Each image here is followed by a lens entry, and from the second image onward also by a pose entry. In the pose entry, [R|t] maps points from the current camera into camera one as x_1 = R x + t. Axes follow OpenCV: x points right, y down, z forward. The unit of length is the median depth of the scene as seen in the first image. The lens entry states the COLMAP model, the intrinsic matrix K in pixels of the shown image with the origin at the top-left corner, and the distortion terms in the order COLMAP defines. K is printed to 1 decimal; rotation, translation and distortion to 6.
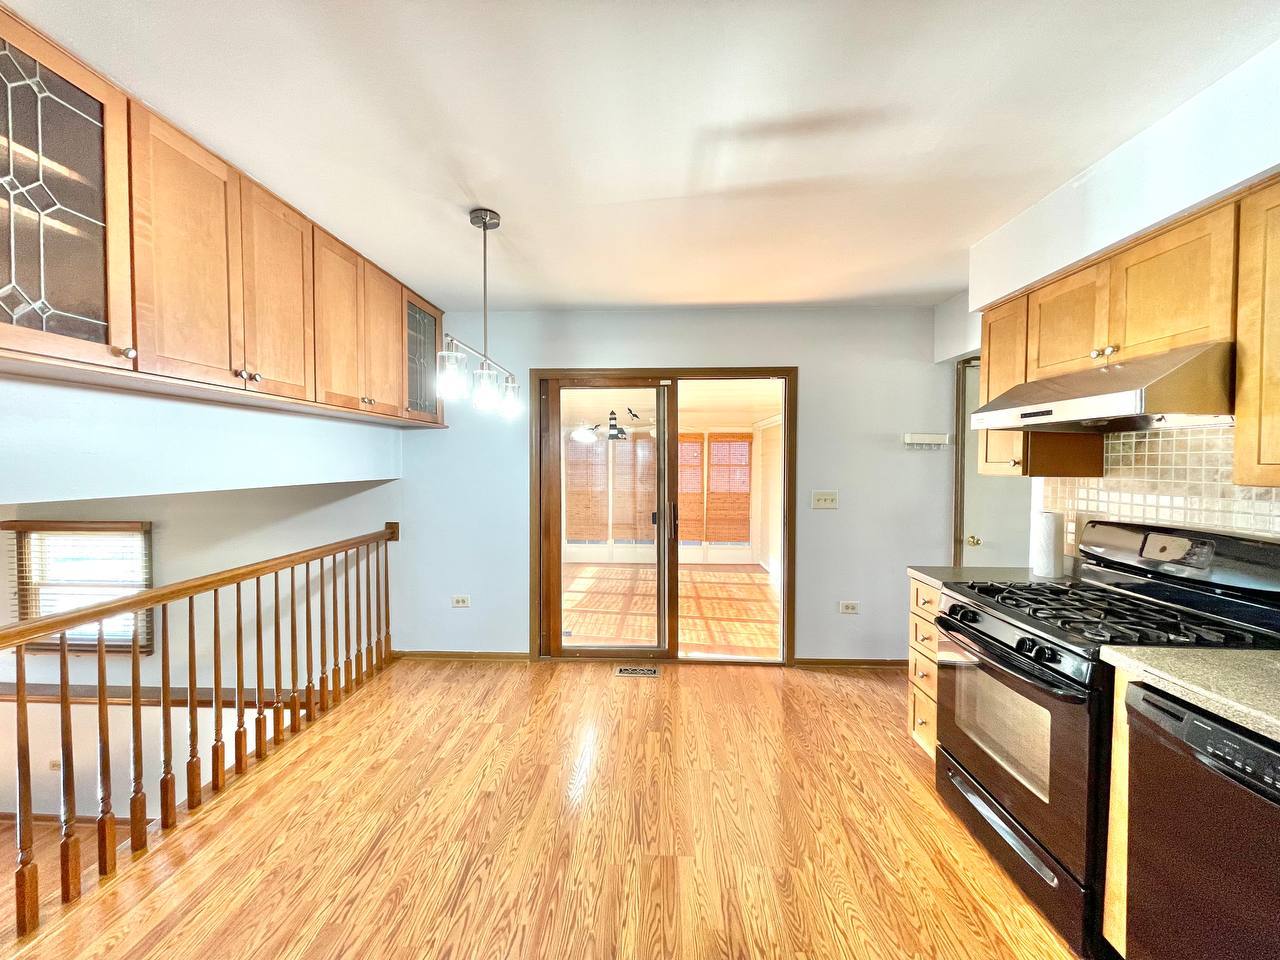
lens RADIAL K [[509.8, 0, 641.2], [0, 509.8, 476.0], [0, 0, 1]] dist [0.000076, 0.000259]
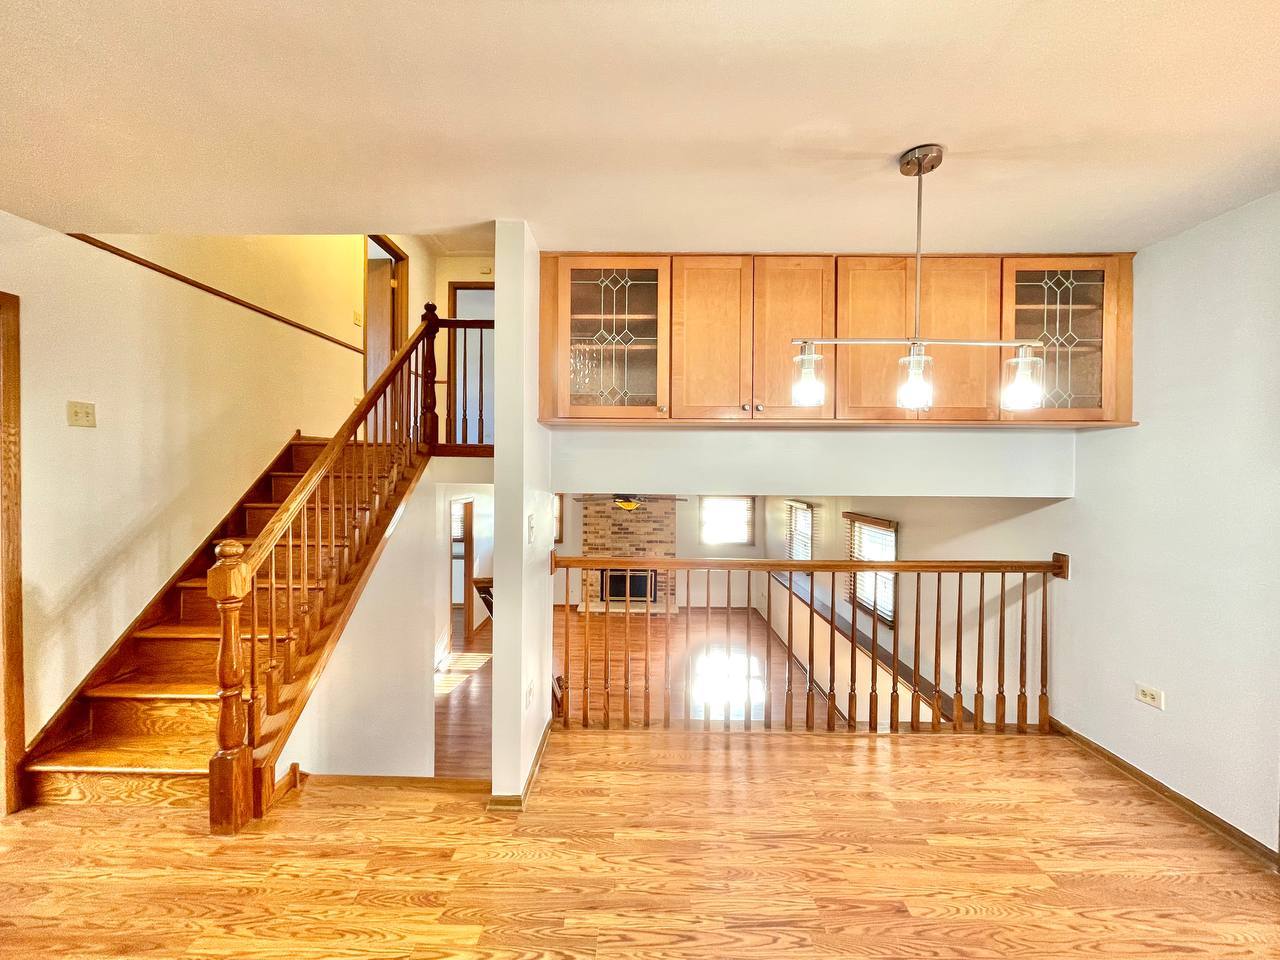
lens RADIAL K [[514.0, 0, 631.7], [0, 514.0, 474.9], [0, 0, 1]] dist [0.001676, 0.000209]
pose [[0.018189, 0.007109, -0.999809, 0.474572], [-0.034174, 0.999395, 0.006484, -0.018041], [0.999250, 0.034050, 0.018421, 0.580012]]
